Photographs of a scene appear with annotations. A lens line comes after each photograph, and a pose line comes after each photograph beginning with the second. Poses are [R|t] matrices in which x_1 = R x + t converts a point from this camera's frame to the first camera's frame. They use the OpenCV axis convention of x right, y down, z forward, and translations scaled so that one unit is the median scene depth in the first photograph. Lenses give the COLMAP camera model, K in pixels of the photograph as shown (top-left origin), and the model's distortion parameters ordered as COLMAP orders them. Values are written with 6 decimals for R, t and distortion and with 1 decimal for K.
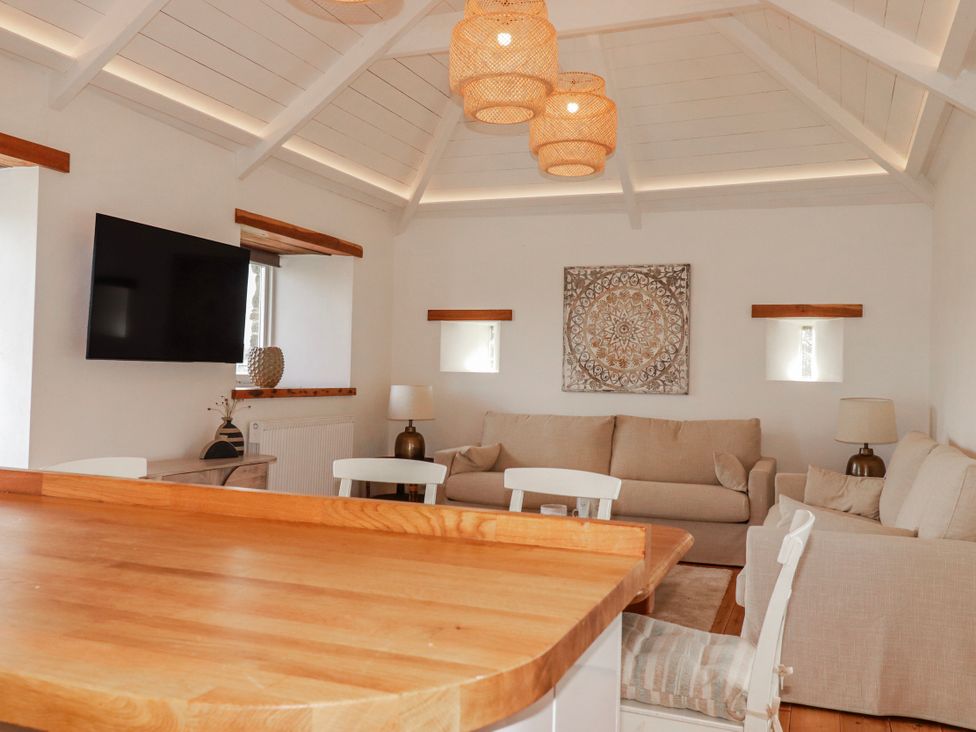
lens RADIAL K [[864.4, 0, 491.1], [0, 864.4, 356.4], [0, 0, 1]] dist [0.006990, -0.008152]
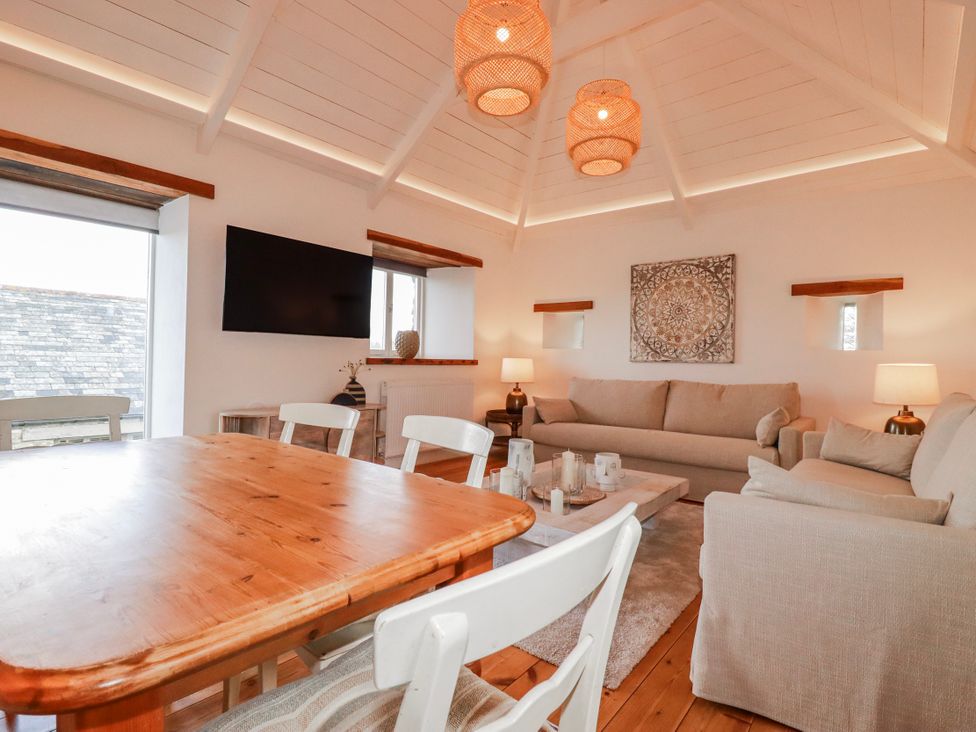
lens RADIAL K [[508.1, 0, 487.3], [0, 508.1, 360.1], [0, 0, 1]] dist [-0.011382, -0.007234]
pose [[0.950402, -0.005134, -0.310980, 0.124265], [0.008991, 0.999899, 0.010971, 0.029703], [0.310893, -0.013223, 0.950353, 0.231195]]
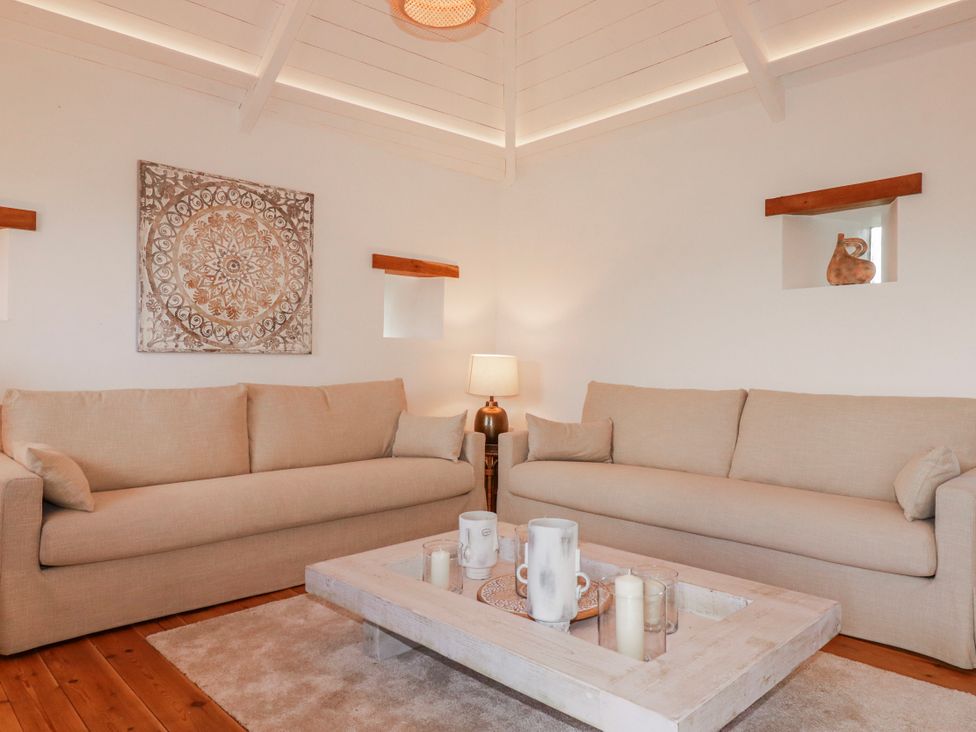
lens RADIAL K [[664.9, 0, 490.1], [0, 664.9, 355.8], [0, 0, 1]] dist [-0.008753, -0.000755]
pose [[0.418364, -0.013267, 0.908182, -0.277289], [-0.020980, 0.999485, 0.024265, 0.027403], [-0.908037, -0.029205, 0.417871, 0.594257]]
